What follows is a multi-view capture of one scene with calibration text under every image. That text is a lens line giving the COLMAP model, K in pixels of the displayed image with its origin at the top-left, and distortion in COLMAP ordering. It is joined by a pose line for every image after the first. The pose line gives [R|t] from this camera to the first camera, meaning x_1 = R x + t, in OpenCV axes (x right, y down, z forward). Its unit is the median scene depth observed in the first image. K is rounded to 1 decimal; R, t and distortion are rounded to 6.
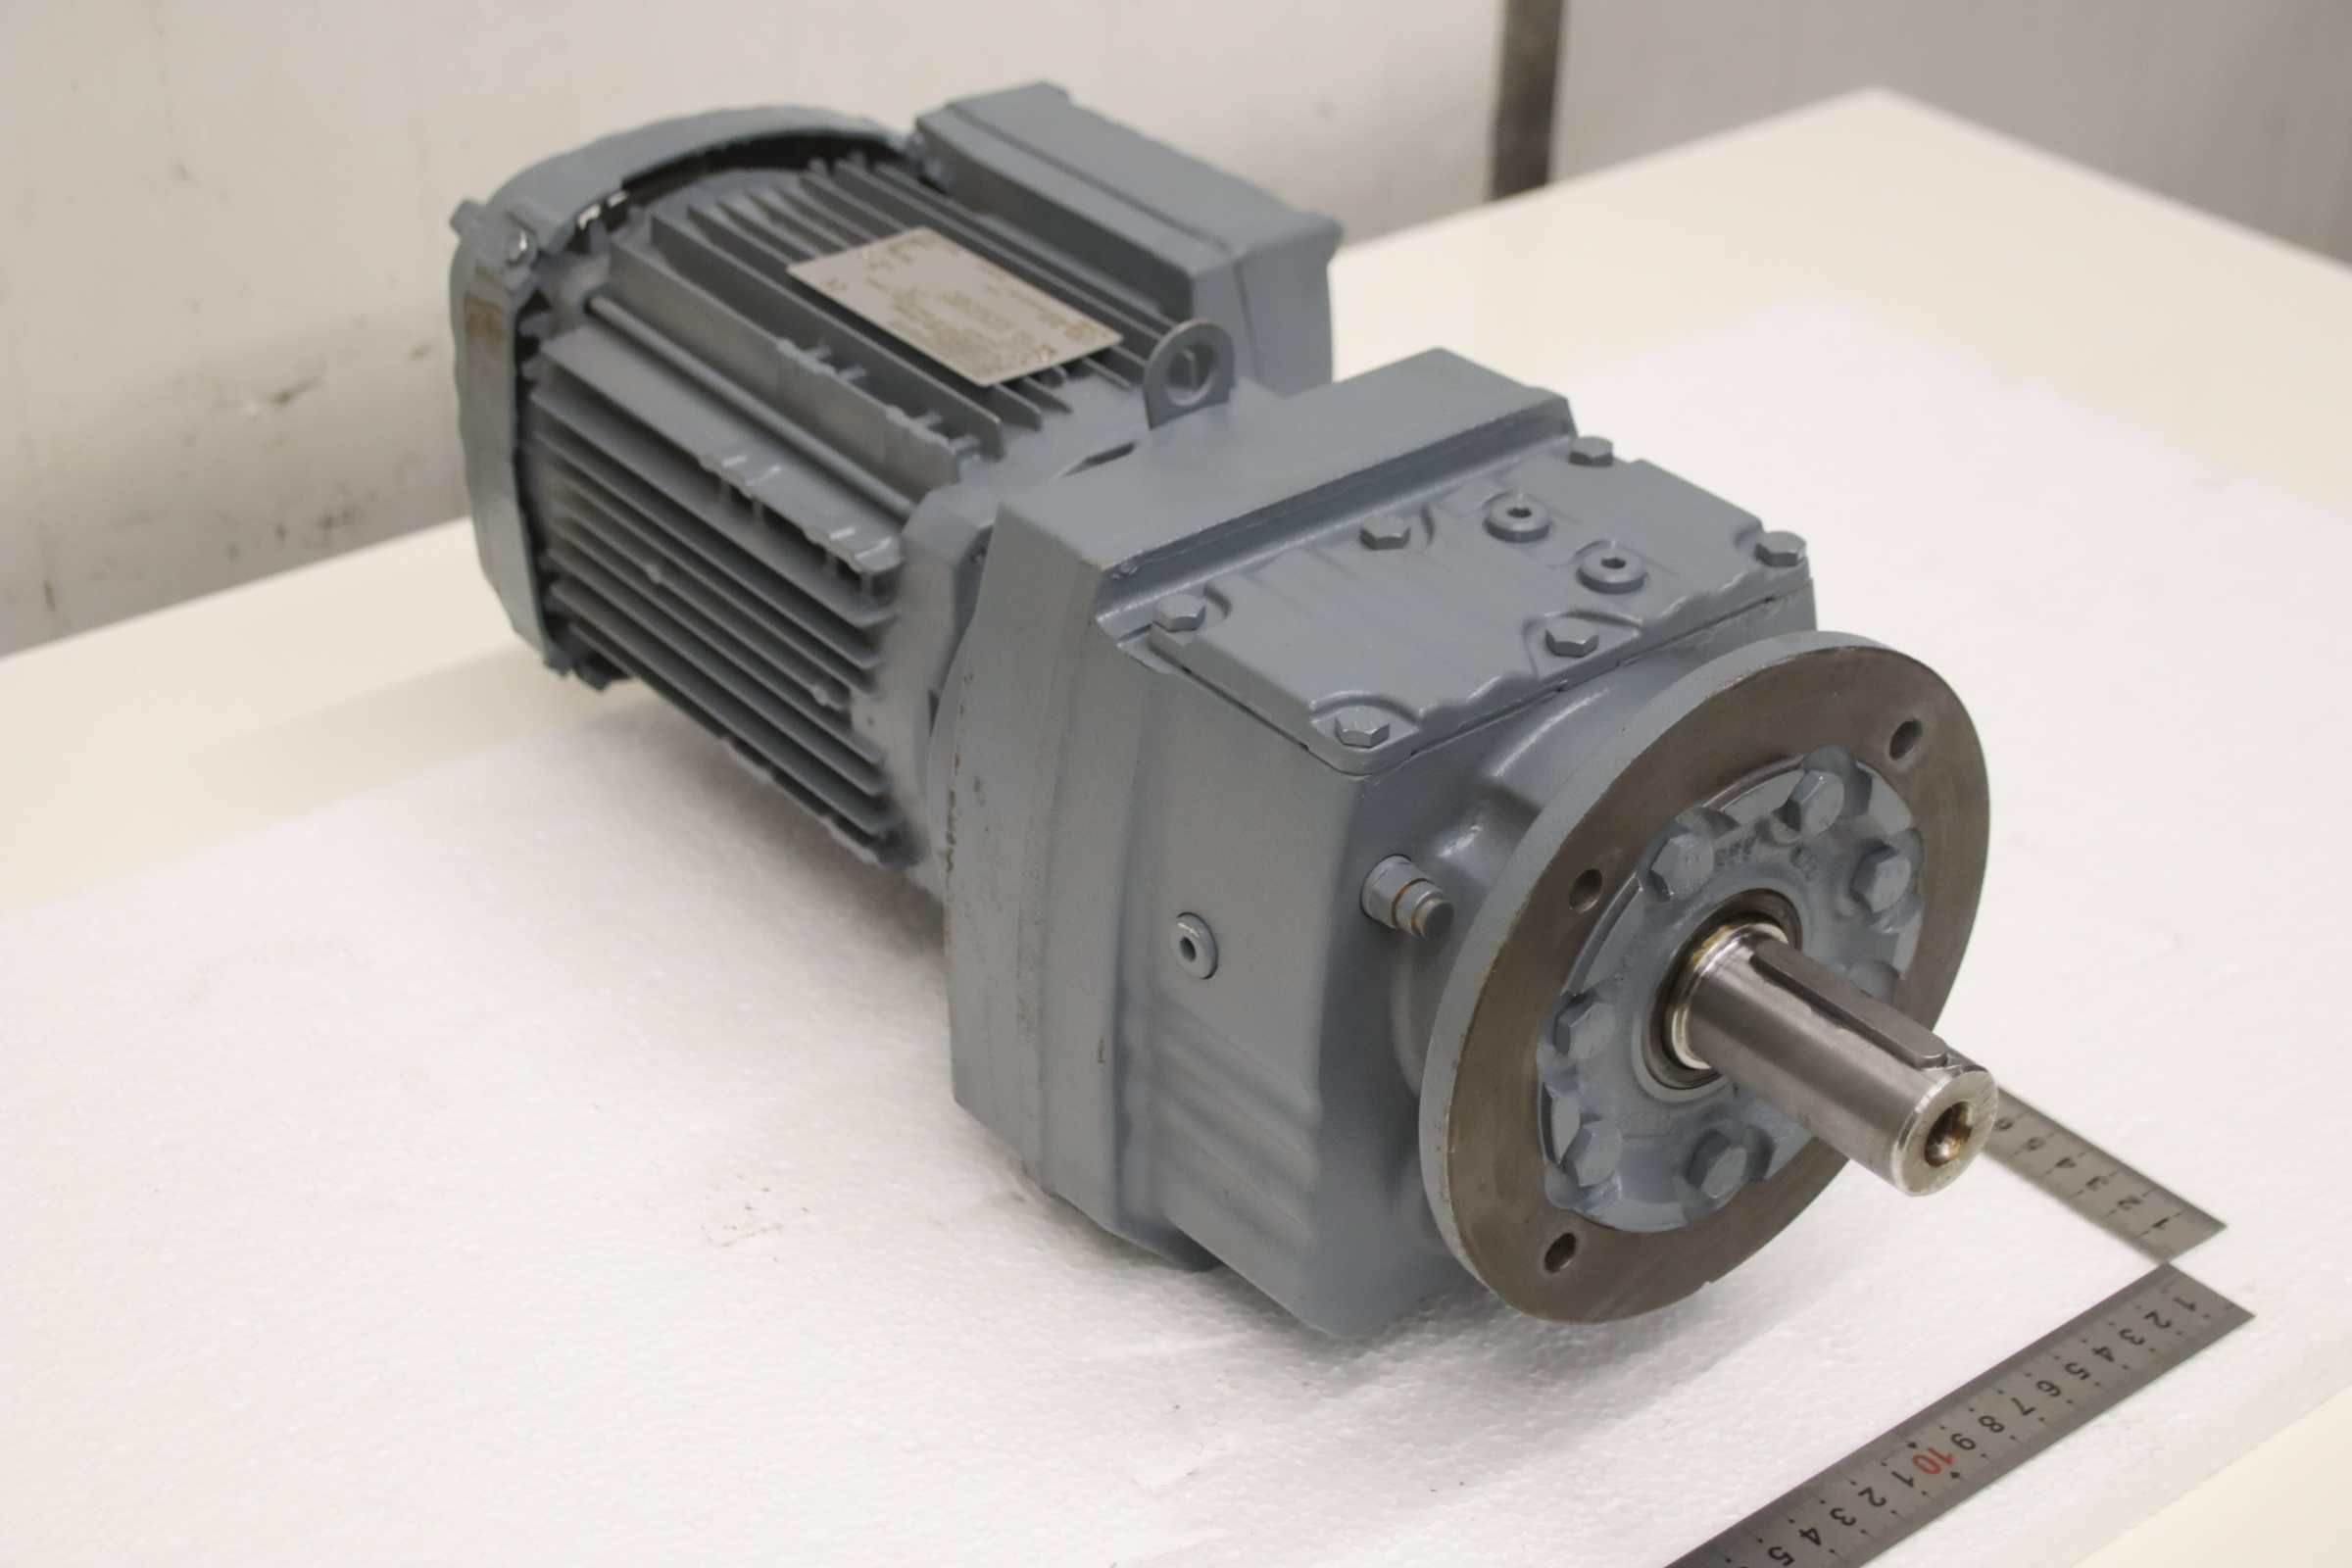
lens RADIAL K [[3626.5, 0, 1176.0], [0, 3626.5, 784.0], [0, 0, 1]] dist [0.044360, 0.134428]
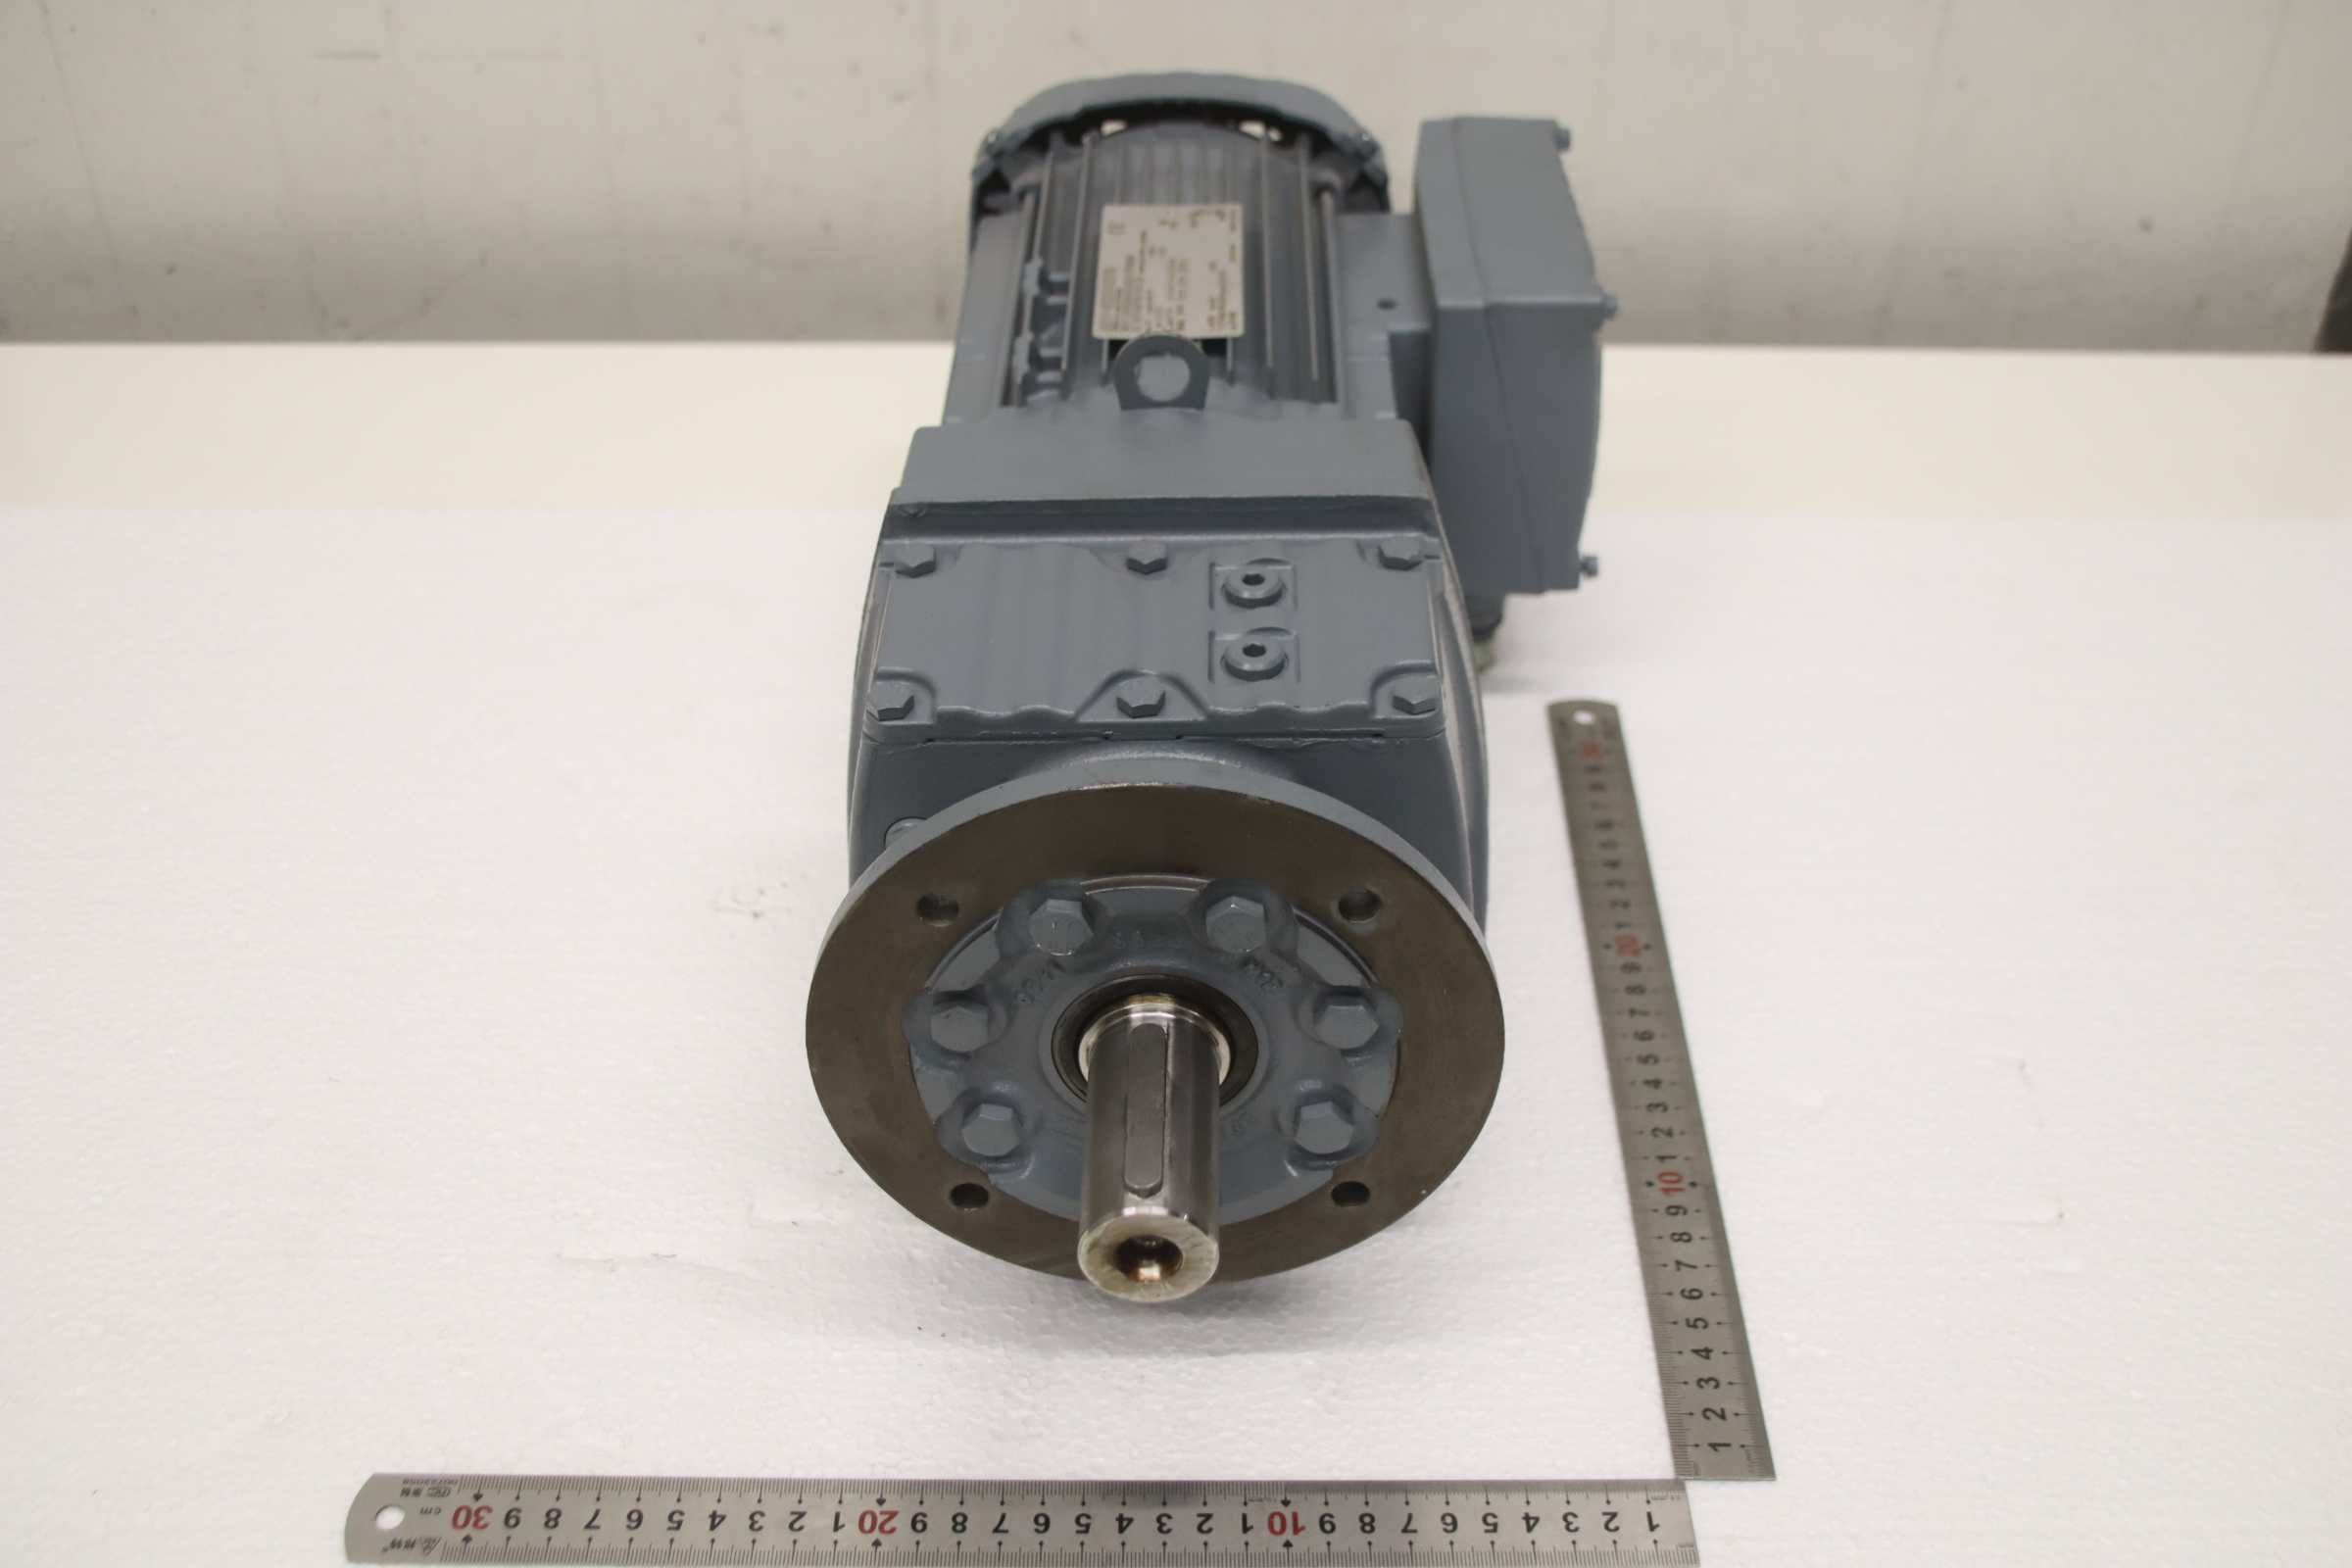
lens RADIAL K [[2543.6, 0, 1176.0], [0, 2543.6, 784.0], [0, 0, 1]] dist [-0.082355, 0.003949]
pose [[0.775785, 0.375380, -0.507197, 0.469727], [-0.315061, 0.926870, 0.204080, -0.160557], [0.546713, 0.001476, 0.837319, 0.333952]]
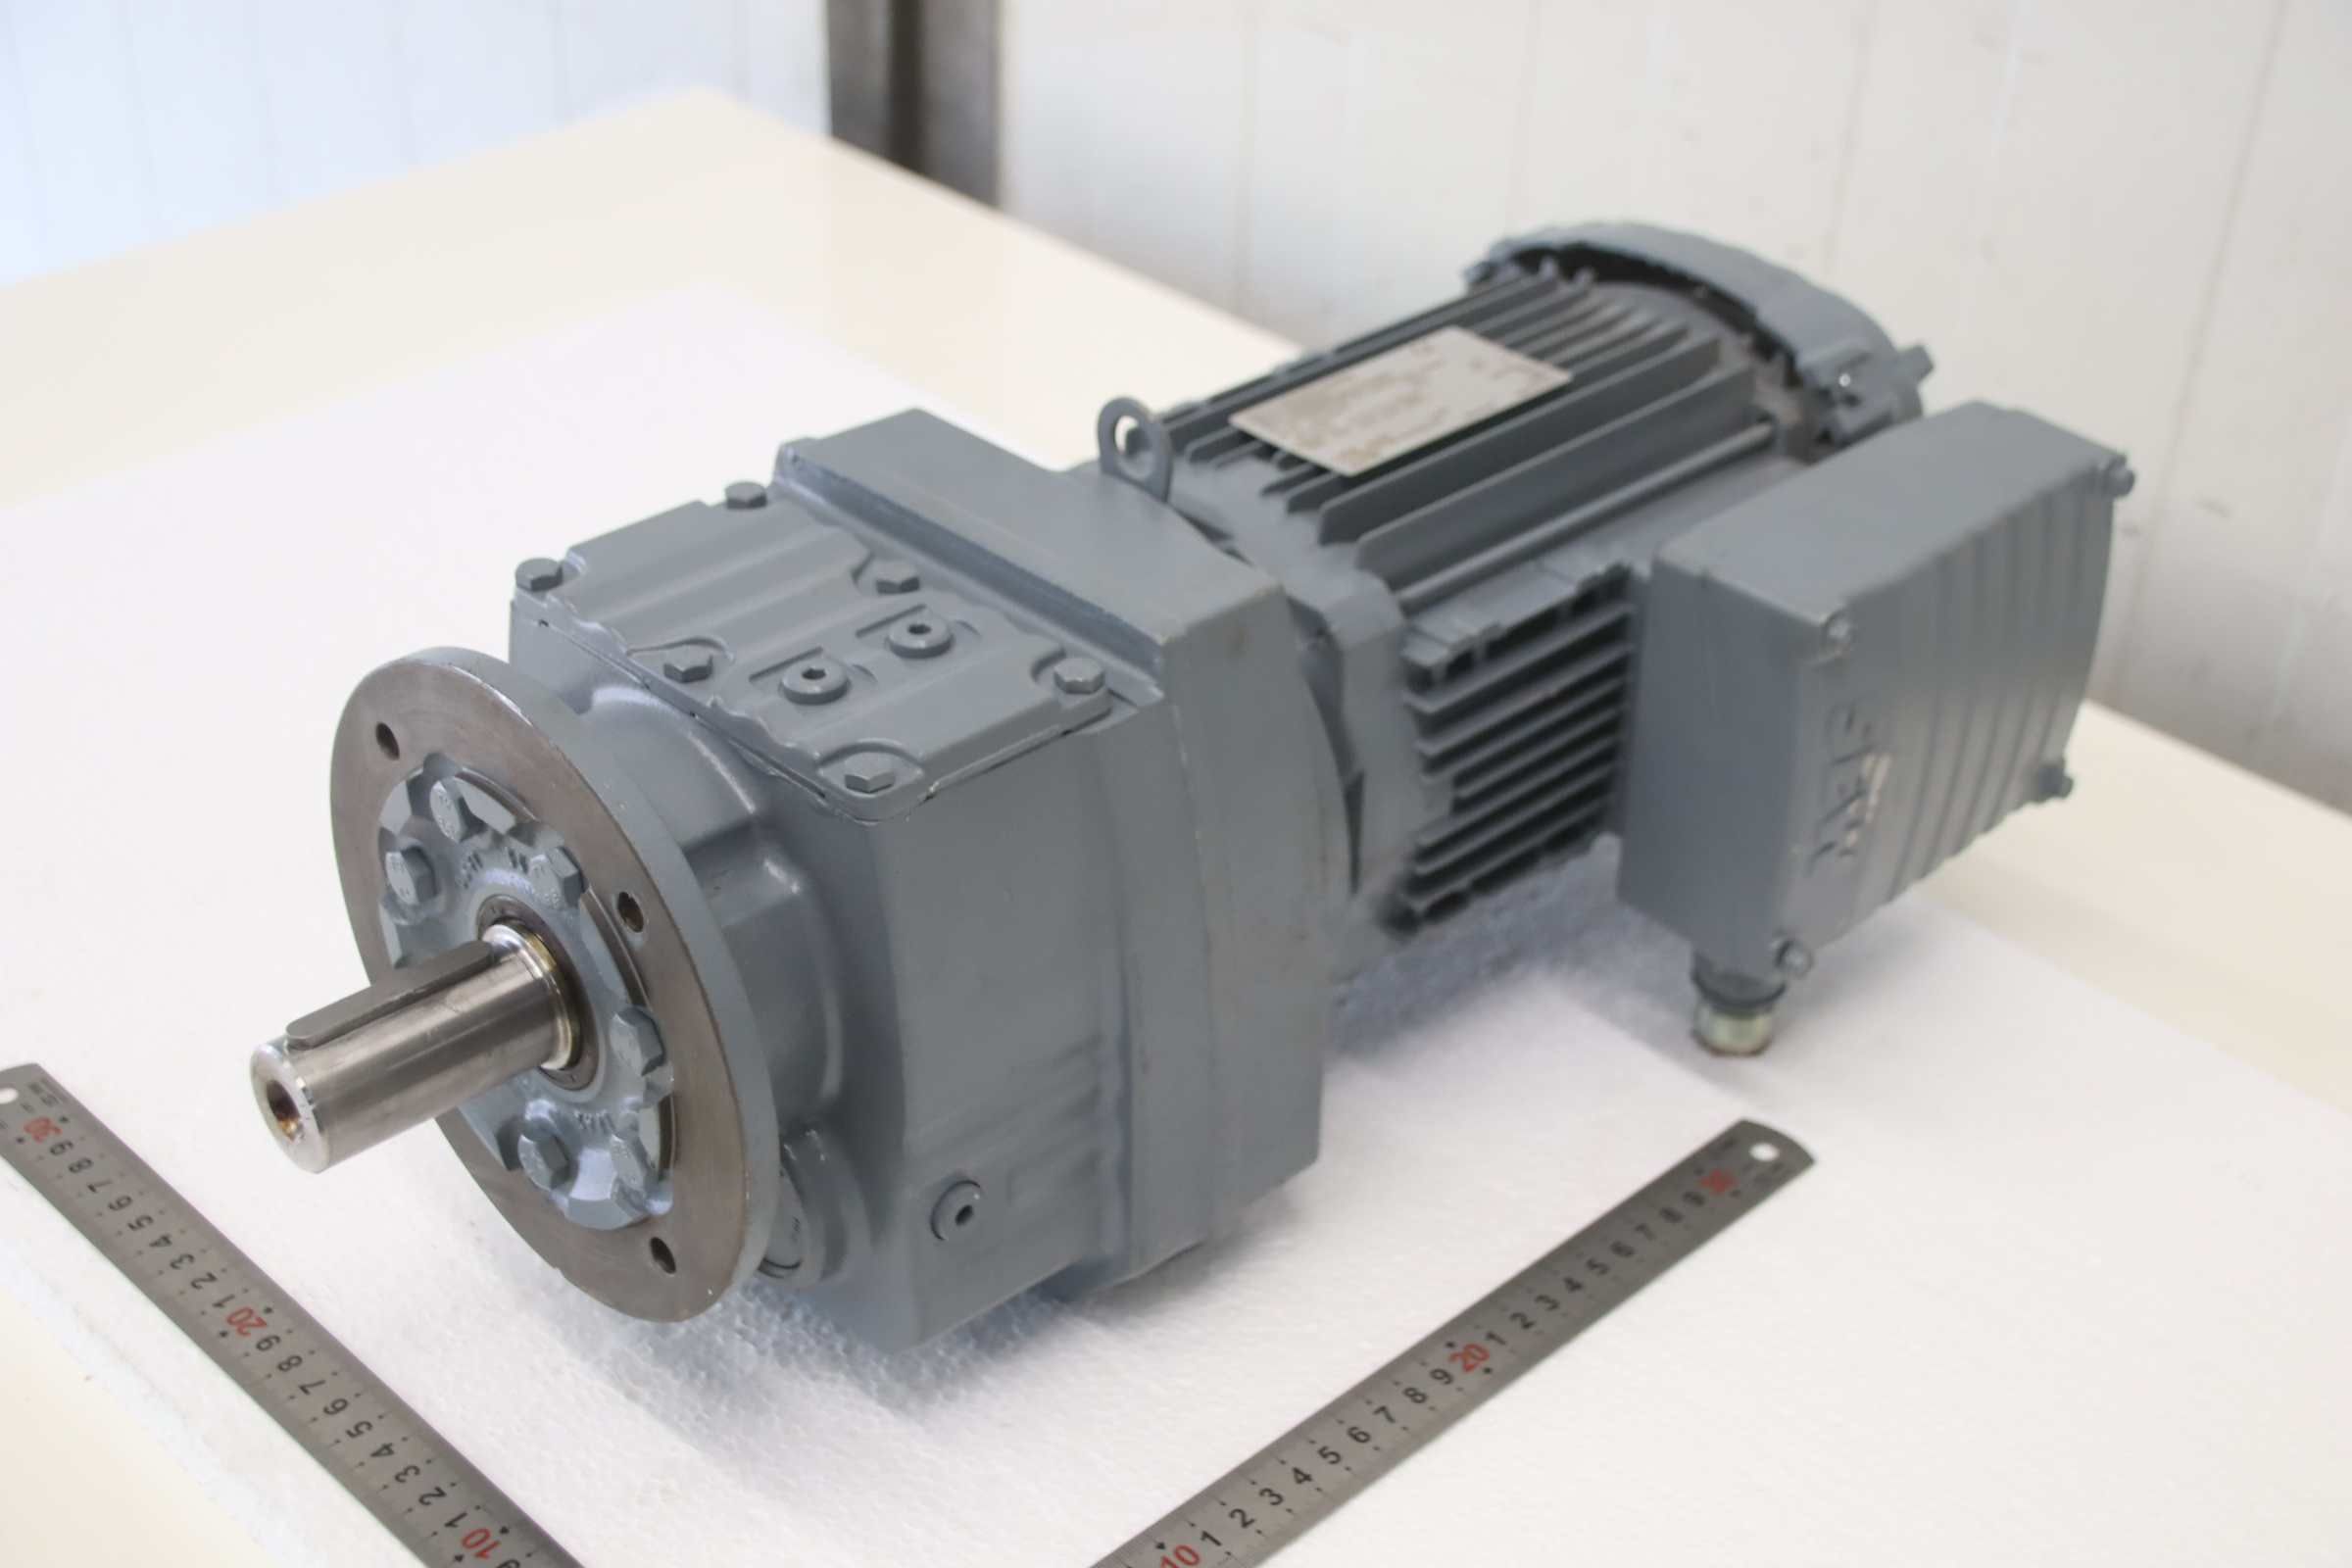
lens RADIAL K [[3149.9, 0, 1176.0], [0, 3149.9, 784.0], [0, 0, 1]] dist [-0.021041, 0.007446]
pose [[0.097928, 0.532458, -0.840773, 0.828956], [-0.540576, 0.737792, 0.404278, -0.420241], [0.835576, 0.414911, 0.360084, 0.733824]]
